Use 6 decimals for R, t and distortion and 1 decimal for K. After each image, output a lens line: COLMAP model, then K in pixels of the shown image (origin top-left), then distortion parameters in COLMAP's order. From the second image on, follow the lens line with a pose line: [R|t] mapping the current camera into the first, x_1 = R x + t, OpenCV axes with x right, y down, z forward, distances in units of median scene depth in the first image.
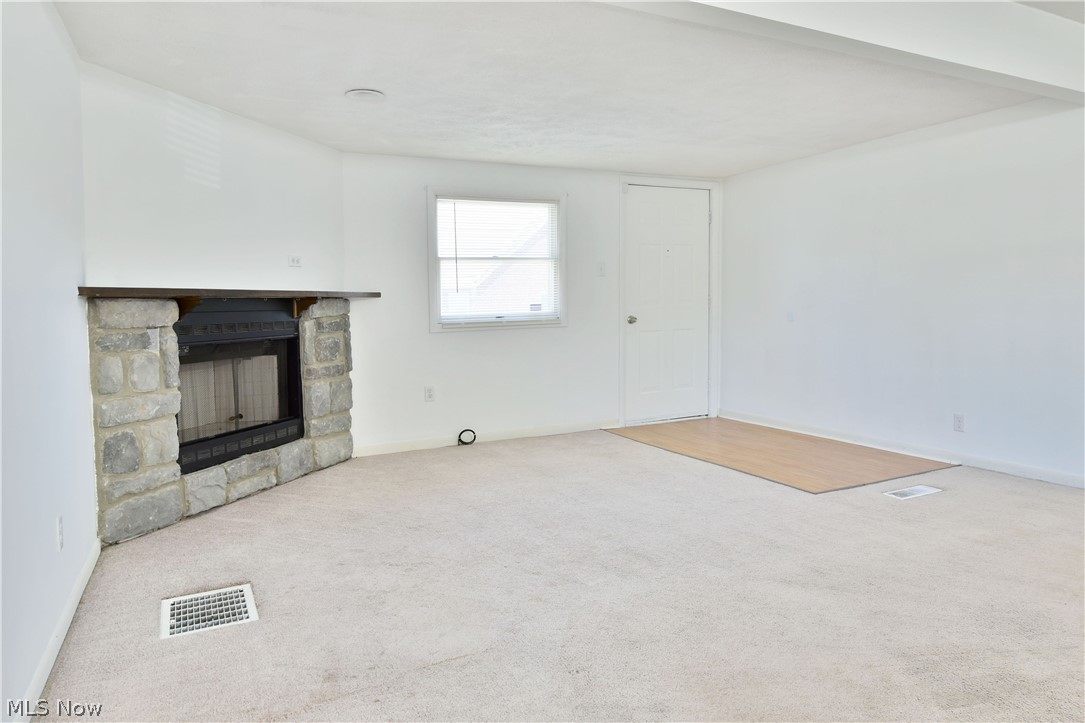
lens RADIAL K [[664.0, 0, 534.4], [0, 664.0, 354.5], [0, 0, 1]] dist [-0.011654, -0.006543]
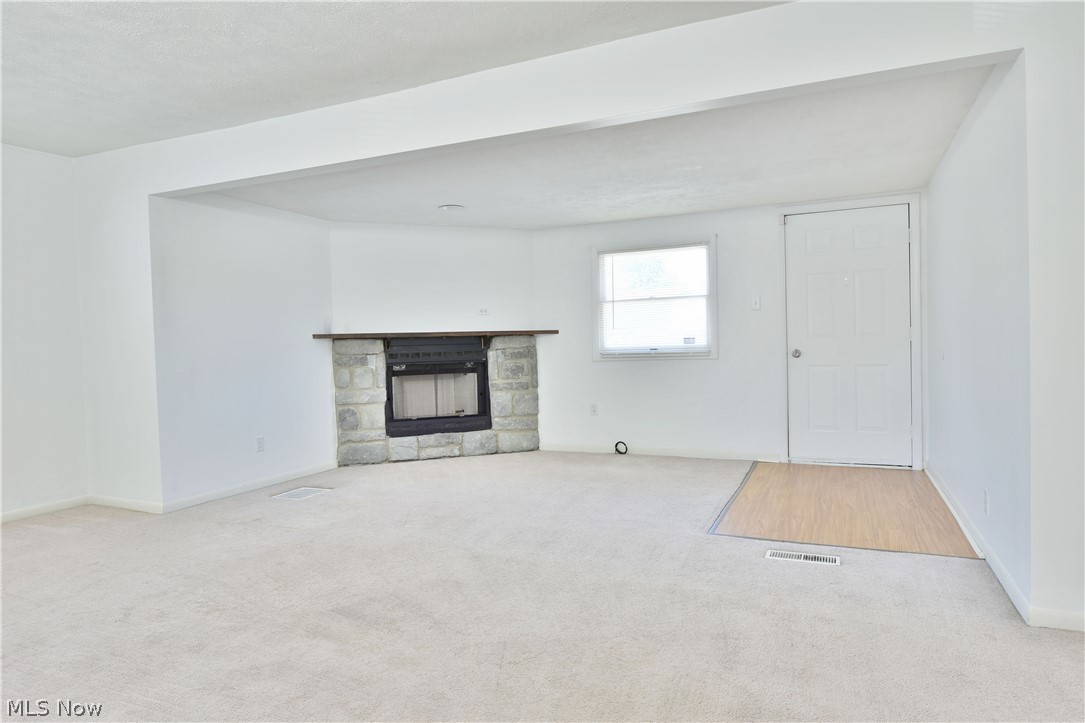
lens RADIAL K [[664.0, 0, 547.3], [0, 664.0, 372.1], [0, 0, 1]] dist [-0.011654, -0.006543]
pose [[0.644468, 0.044664, -0.763326, 0.888077], [-0.045256, 0.998771, 0.020232, -0.039125], [0.763291, 0.021507, 0.645697, 0.136698]]
